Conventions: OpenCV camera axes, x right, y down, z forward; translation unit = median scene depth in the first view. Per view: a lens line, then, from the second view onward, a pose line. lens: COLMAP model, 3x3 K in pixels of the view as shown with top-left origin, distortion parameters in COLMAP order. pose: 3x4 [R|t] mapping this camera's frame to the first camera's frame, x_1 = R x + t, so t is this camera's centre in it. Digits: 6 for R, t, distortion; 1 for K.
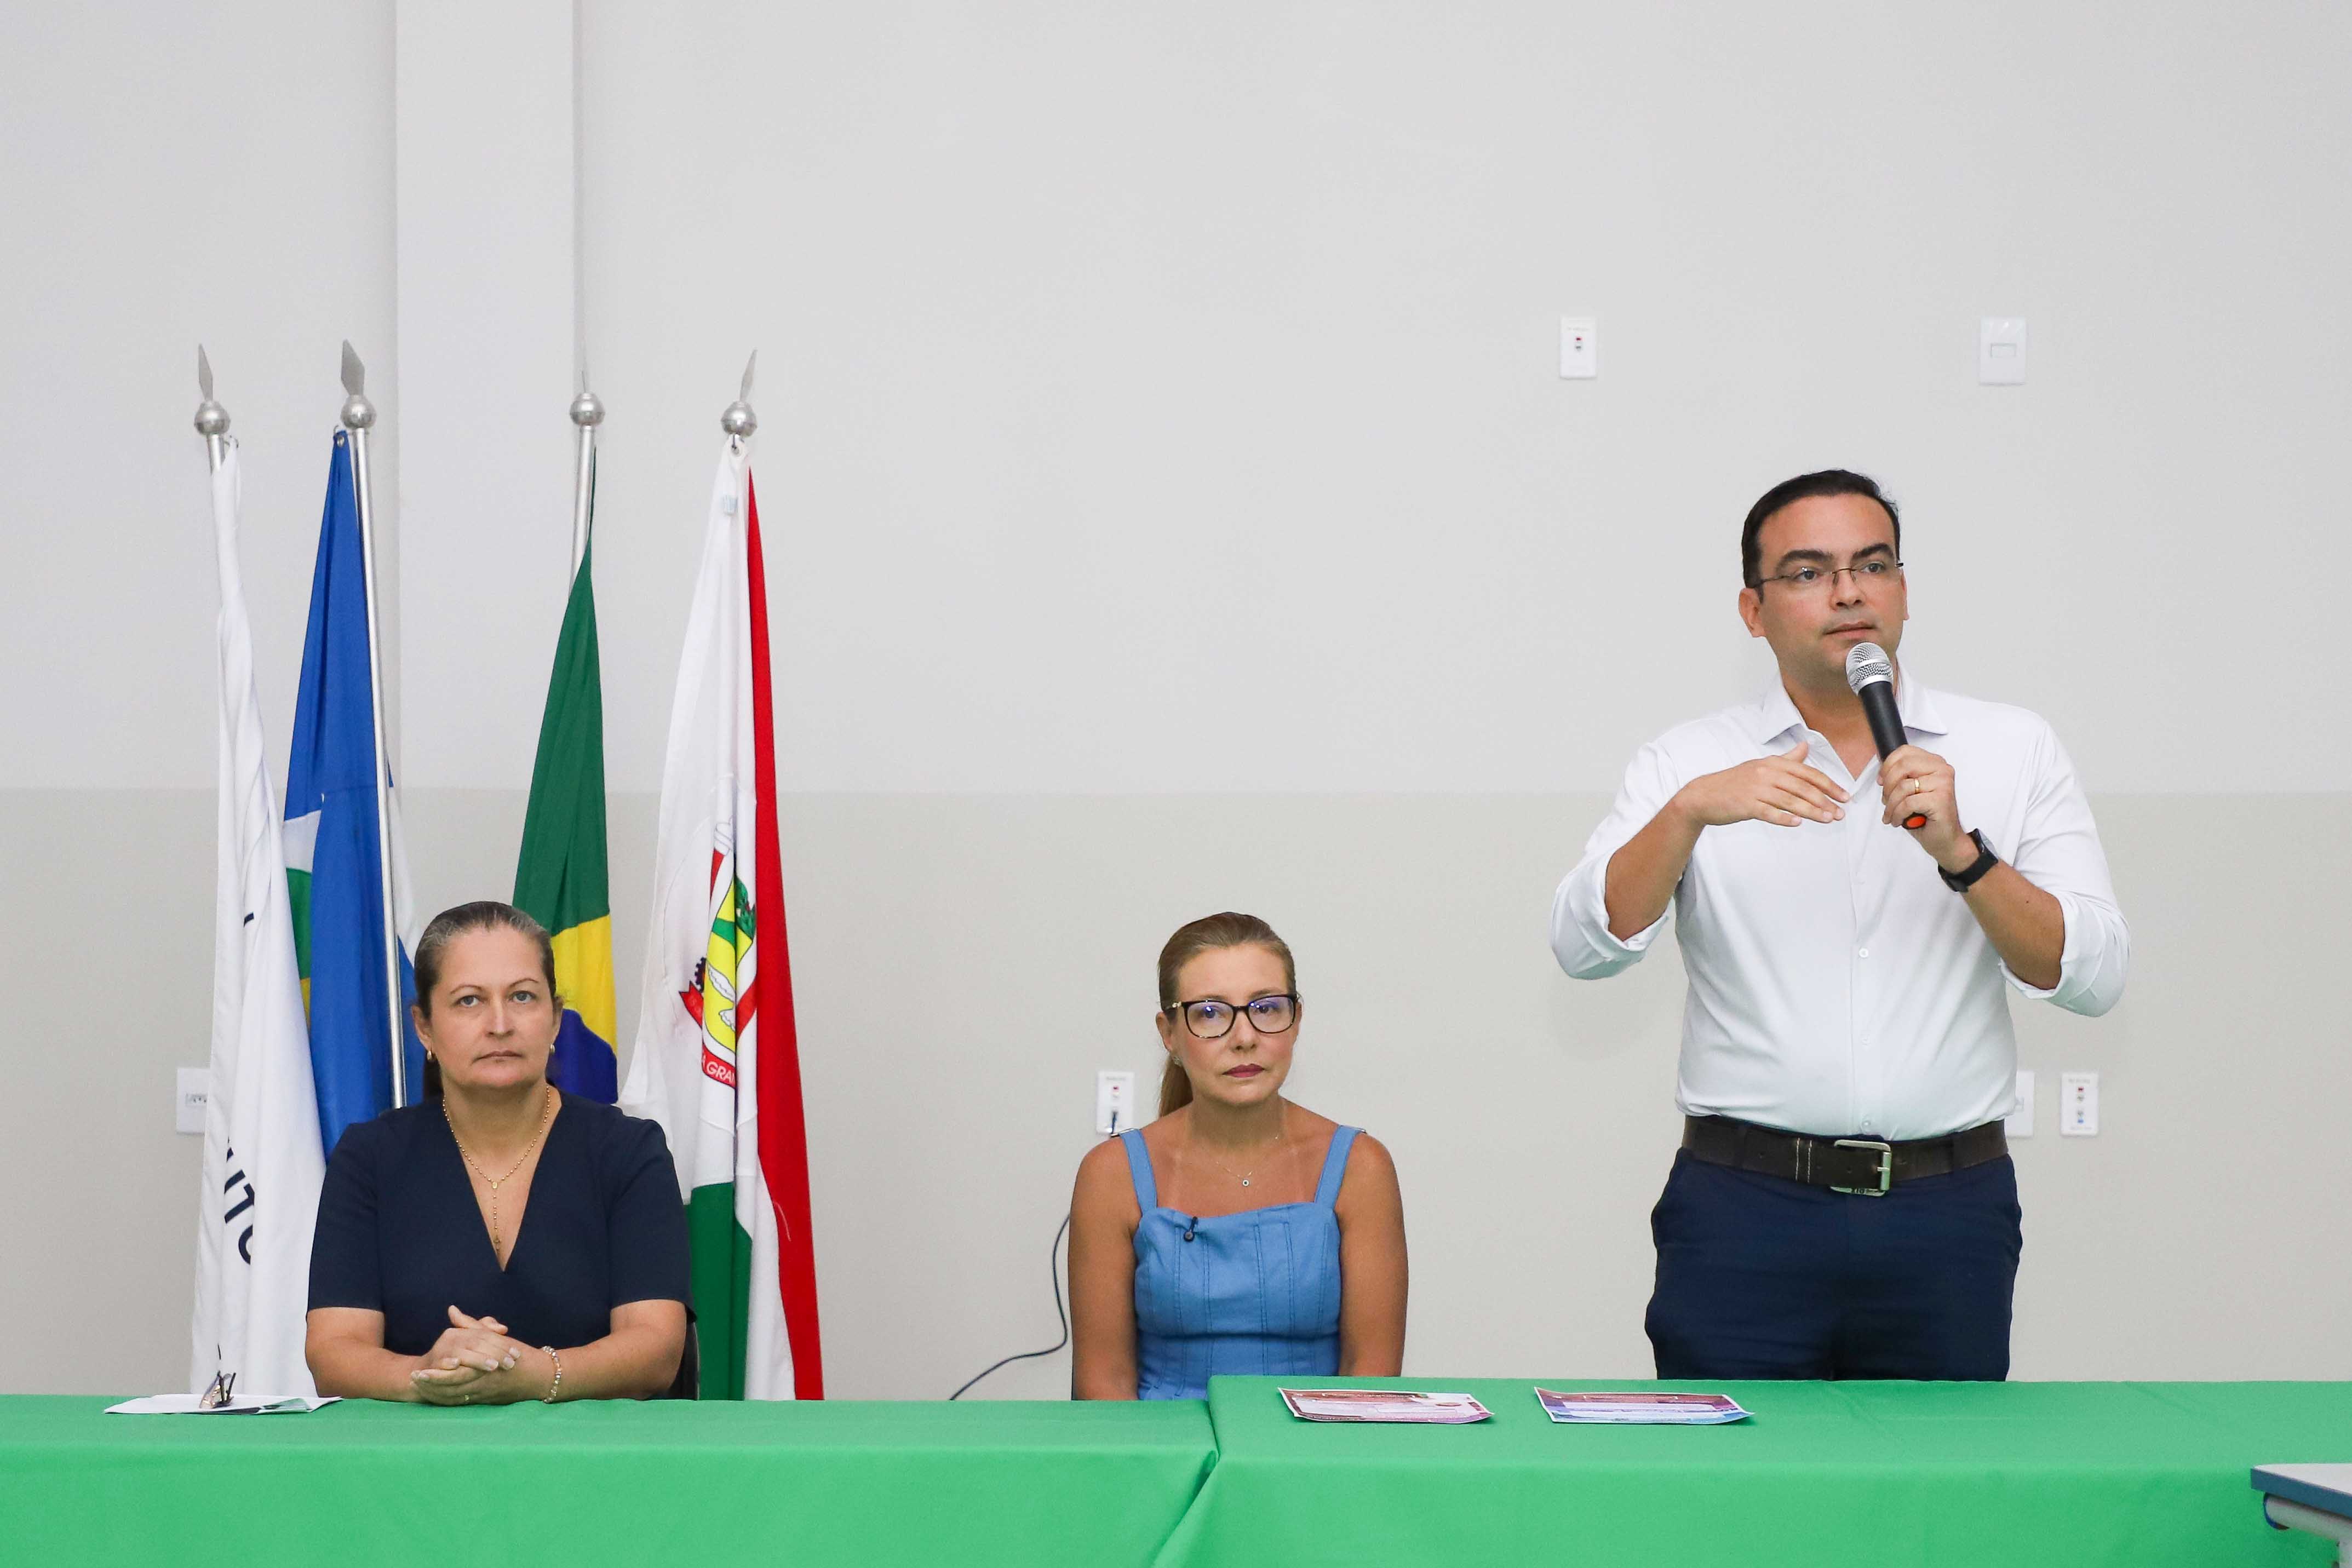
lens RADIAL K [[4204.6, 0, 1174.9], [0, 4204.6, 839.8], [0, 0, 1]] dist [0.255848, -2.134582]
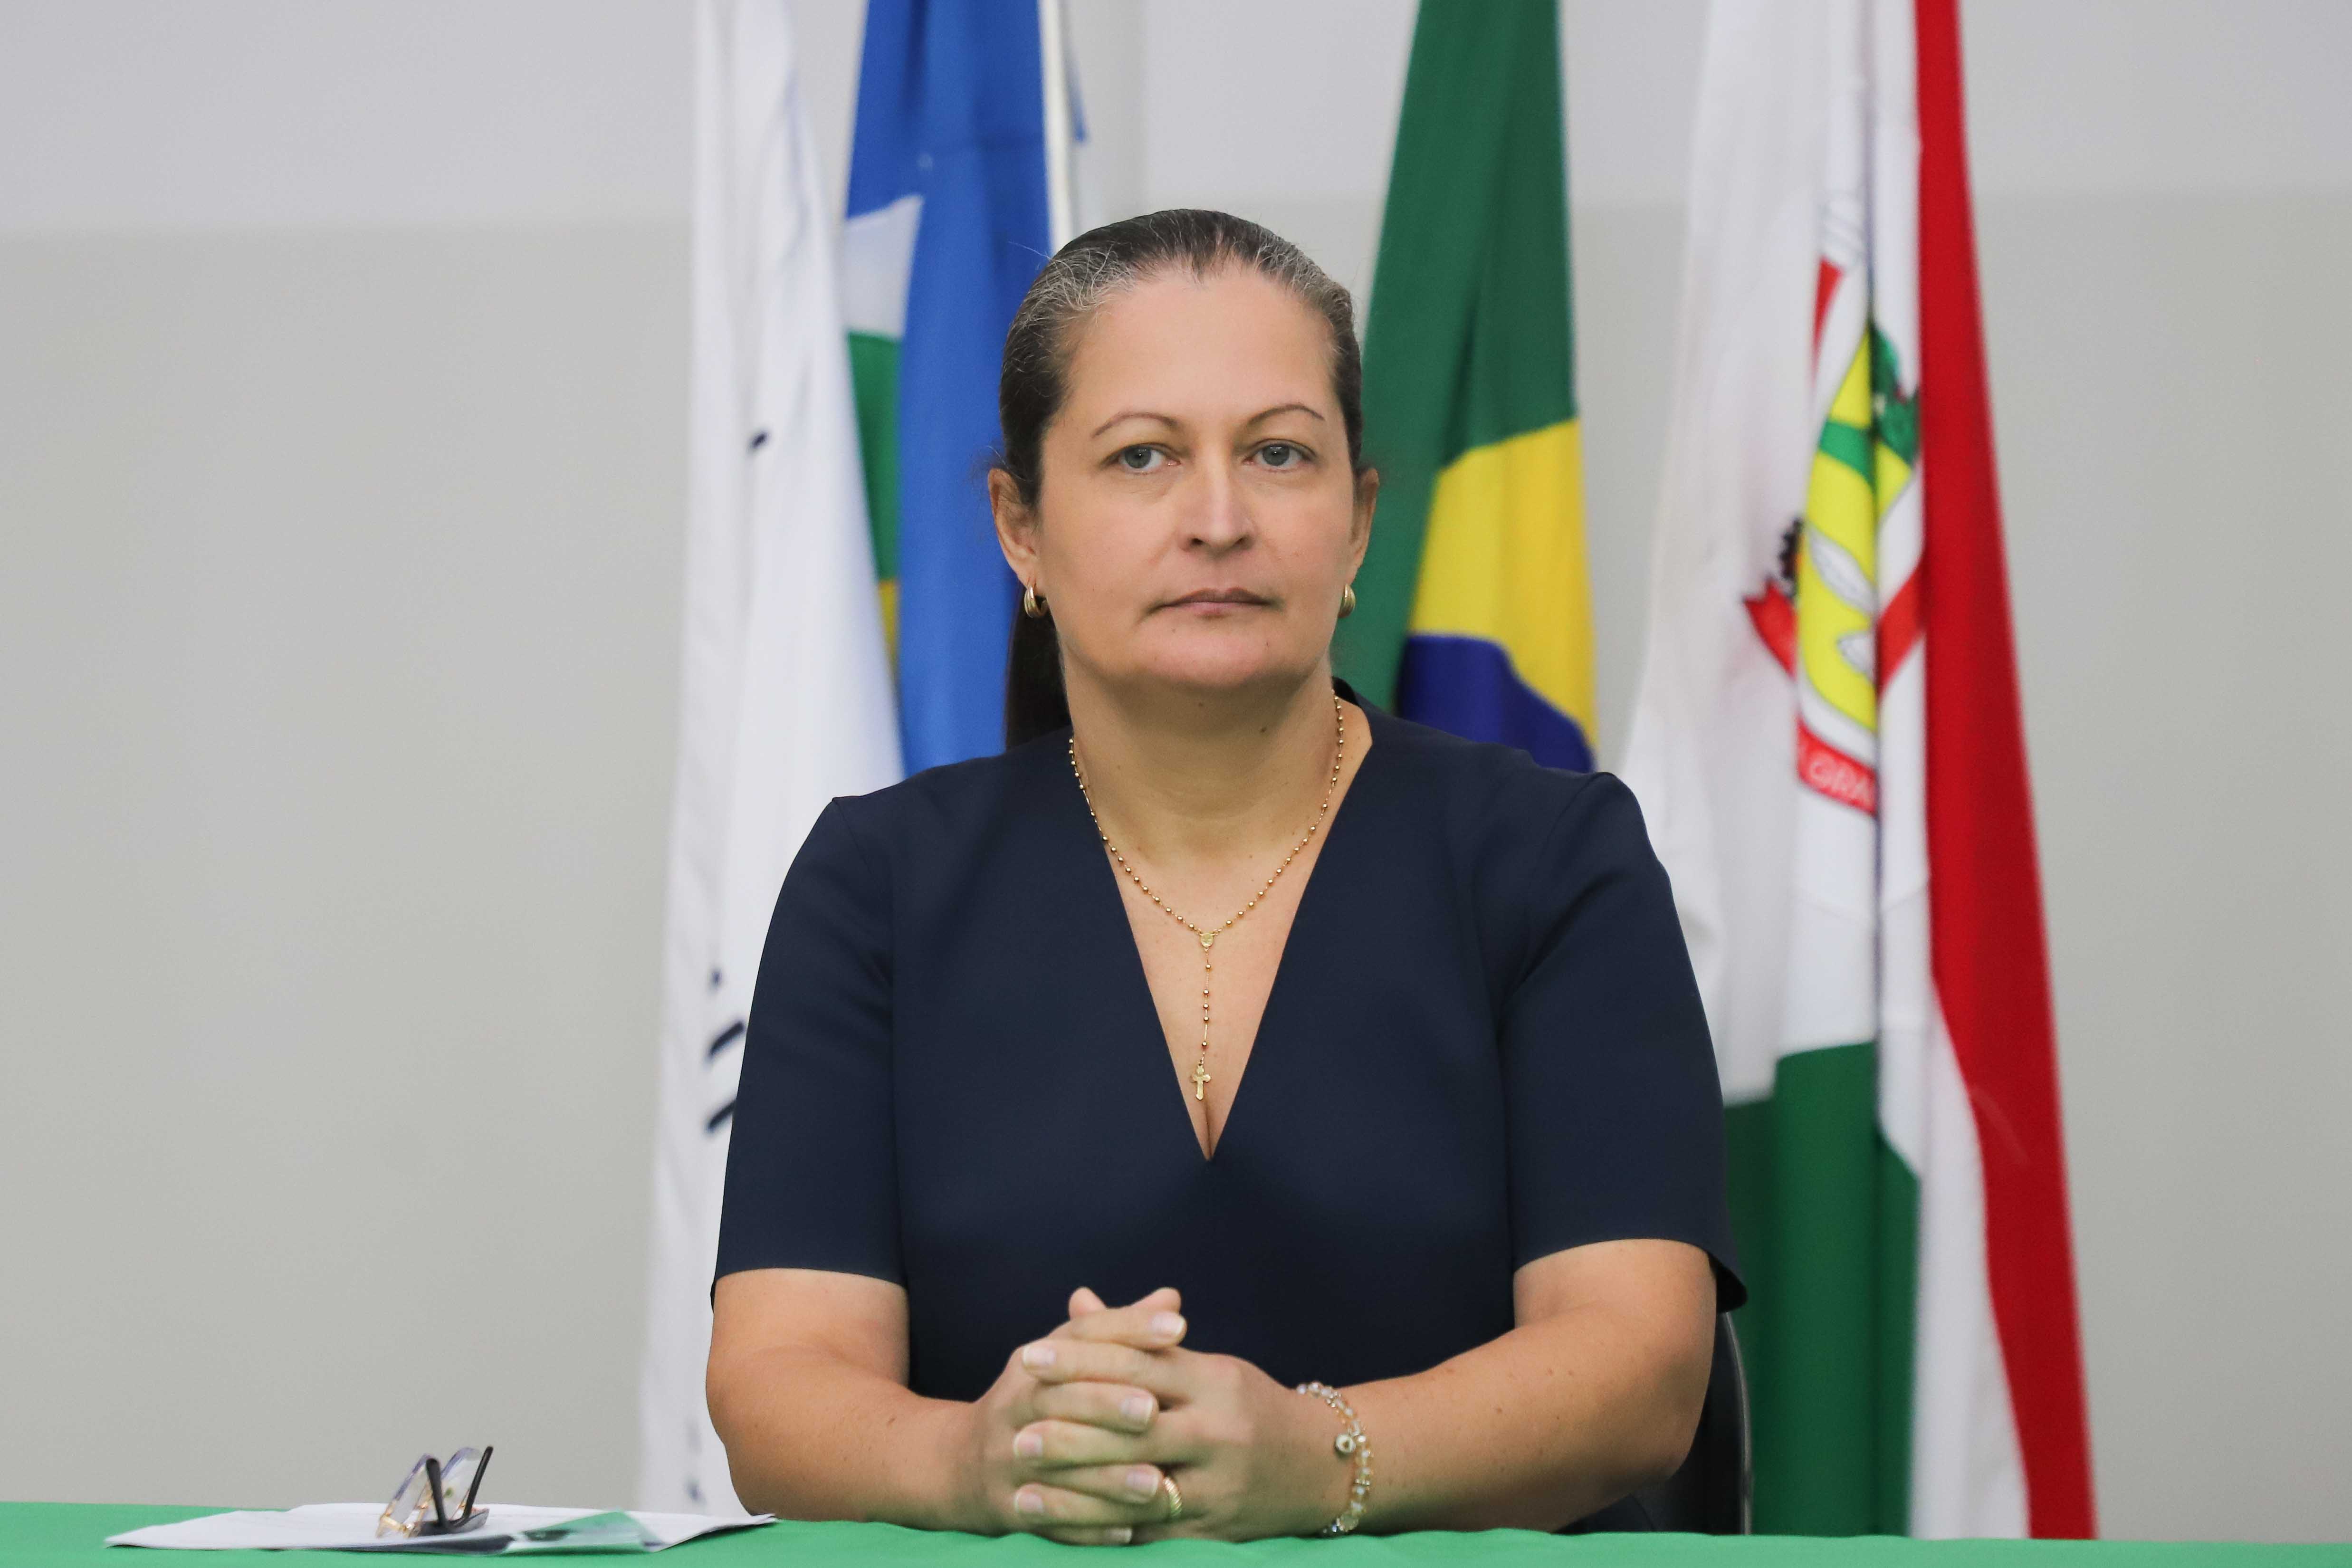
lens RADIAL K [[6920.8, 0, 1176.0], [0, 6920.8, 784.0], [0, 0, 1]] dist [0.002165, -0.467124]
pose [[0.977877, -0.008241, -0.209019, -0.028988], [0.011067, 0.999862, 0.012351, 0.046160], [0.208888, -0.014391, 0.977834, 0.318692]]
